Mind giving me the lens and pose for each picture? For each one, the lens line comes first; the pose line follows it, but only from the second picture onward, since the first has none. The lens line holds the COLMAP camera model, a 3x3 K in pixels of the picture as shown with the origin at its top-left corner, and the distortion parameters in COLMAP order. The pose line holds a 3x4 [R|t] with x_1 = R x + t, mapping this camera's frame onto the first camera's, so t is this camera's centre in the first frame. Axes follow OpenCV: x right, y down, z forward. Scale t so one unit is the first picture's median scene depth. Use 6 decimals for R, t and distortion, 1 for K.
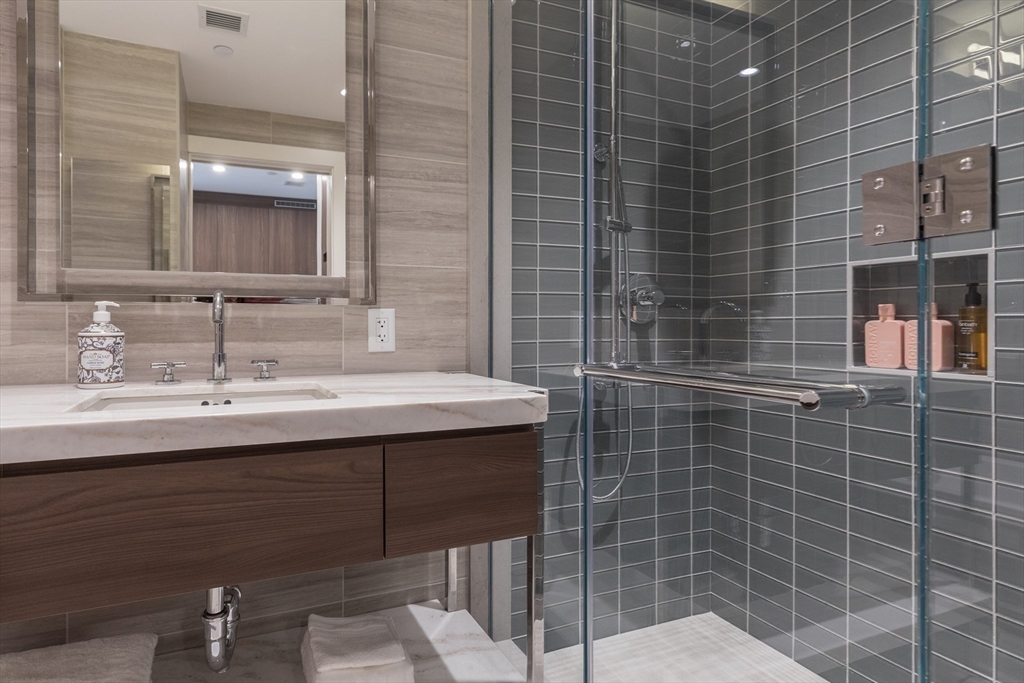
lens RADIAL K [[605.5, 0, 509.4], [0, 605.5, 323.0], [0, 0, 1]] dist [0.006290, -0.000535]
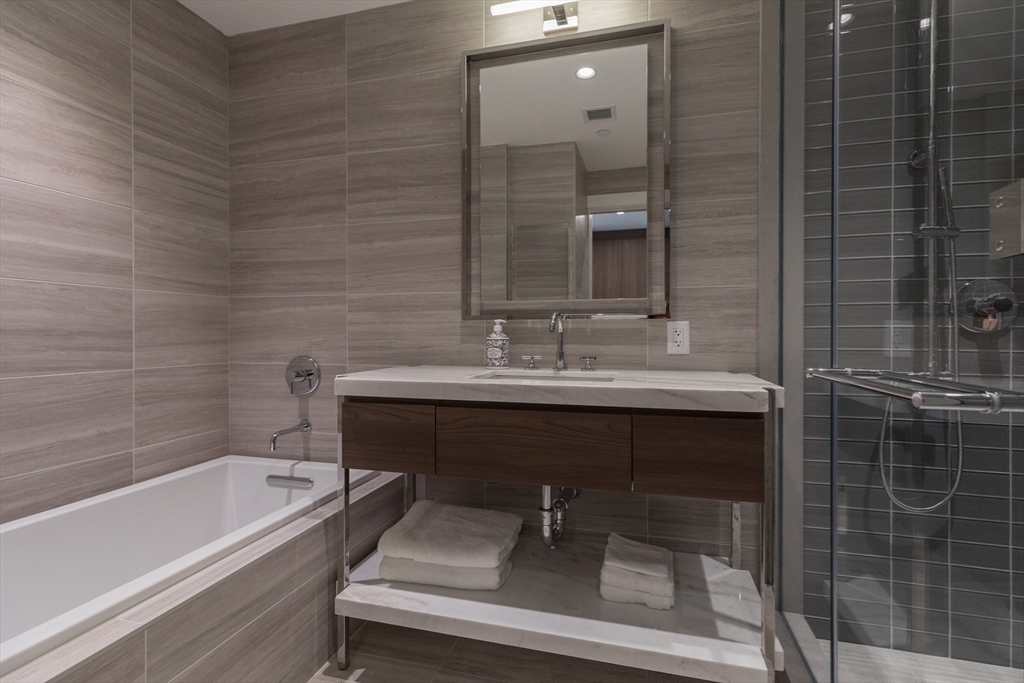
lens RADIAL K [[506.5, 0, 500.7], [0, 506.5, 334.1], [0, 0, 1]] dist [0.000741, 0.000104]
pose [[0.777518, 0.003506, -0.628850, 0.181973], [-0.000838, 0.999989, 0.004539, -0.000506], [0.628860, -0.003003, 0.777513, -0.090420]]
